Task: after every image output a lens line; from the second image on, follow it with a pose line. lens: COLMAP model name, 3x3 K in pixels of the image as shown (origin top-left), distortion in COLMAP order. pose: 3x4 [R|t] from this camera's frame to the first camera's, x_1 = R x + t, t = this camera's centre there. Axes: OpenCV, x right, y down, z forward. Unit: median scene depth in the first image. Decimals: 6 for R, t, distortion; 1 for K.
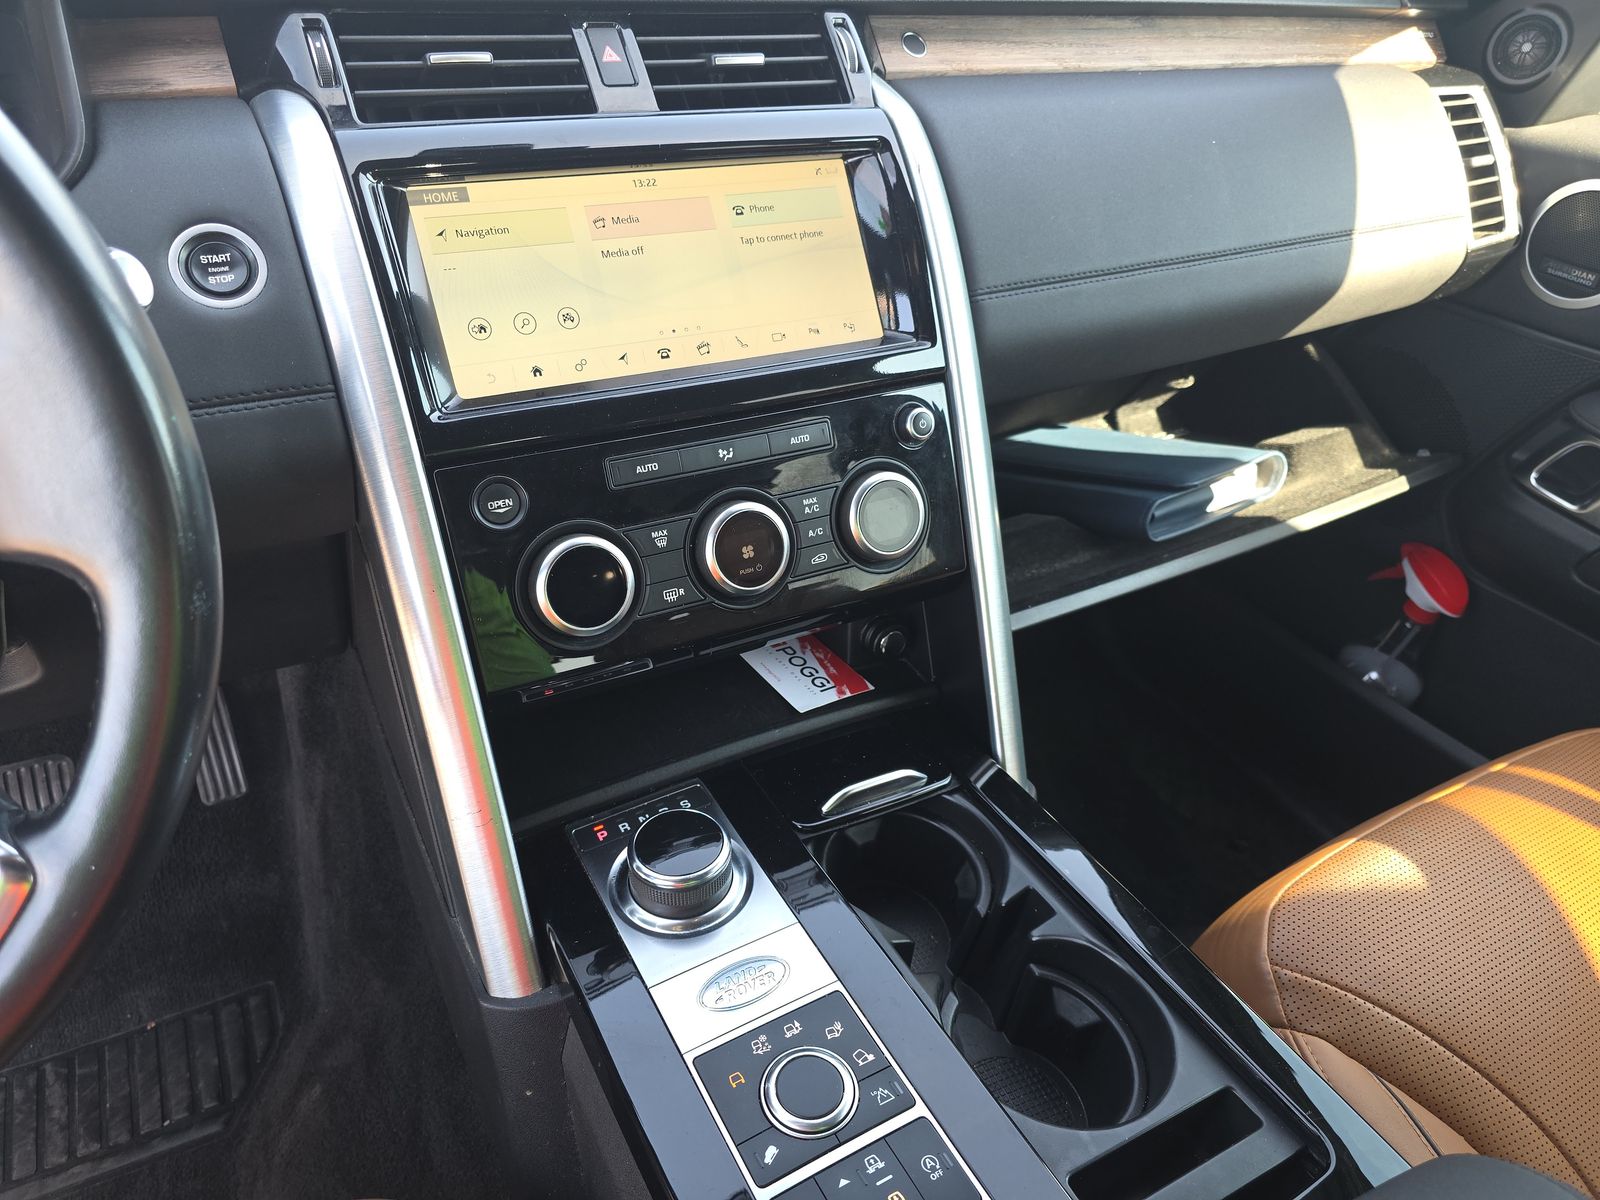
lens RADIAL K [[1049.8, 0, 799.4], [0, 1049.8, 606.0], [0, 0, 1]] dist [0.010552, -0.000181]
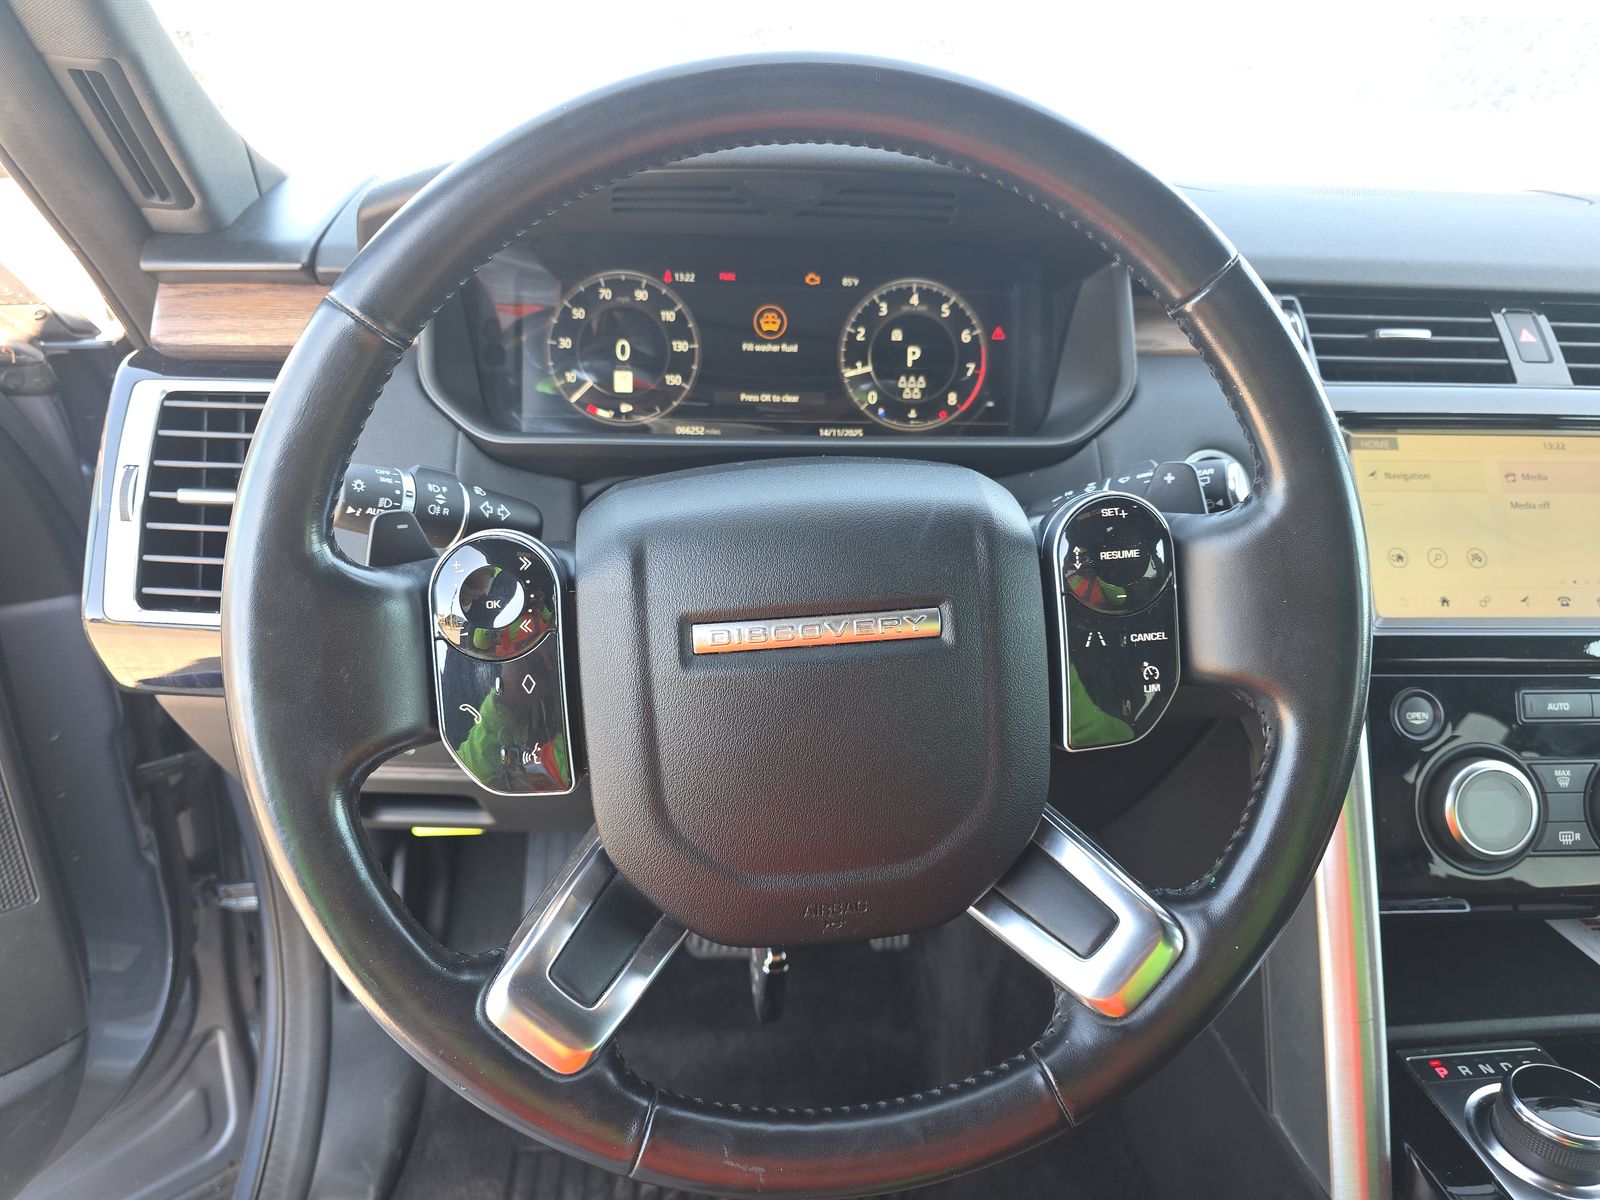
lens RADIAL K [[1094.8, 0, 800.3], [0, 1094.8, 592.9], [0, 0, 1]] dist [0.003055, -0.000866]
pose [[0.925517, 0.130454, -0.355527, -0.446579], [-0.209963, 0.958058, -0.195039, 0.120787], [0.315172, 0.255160, 0.914090, -0.225780]]
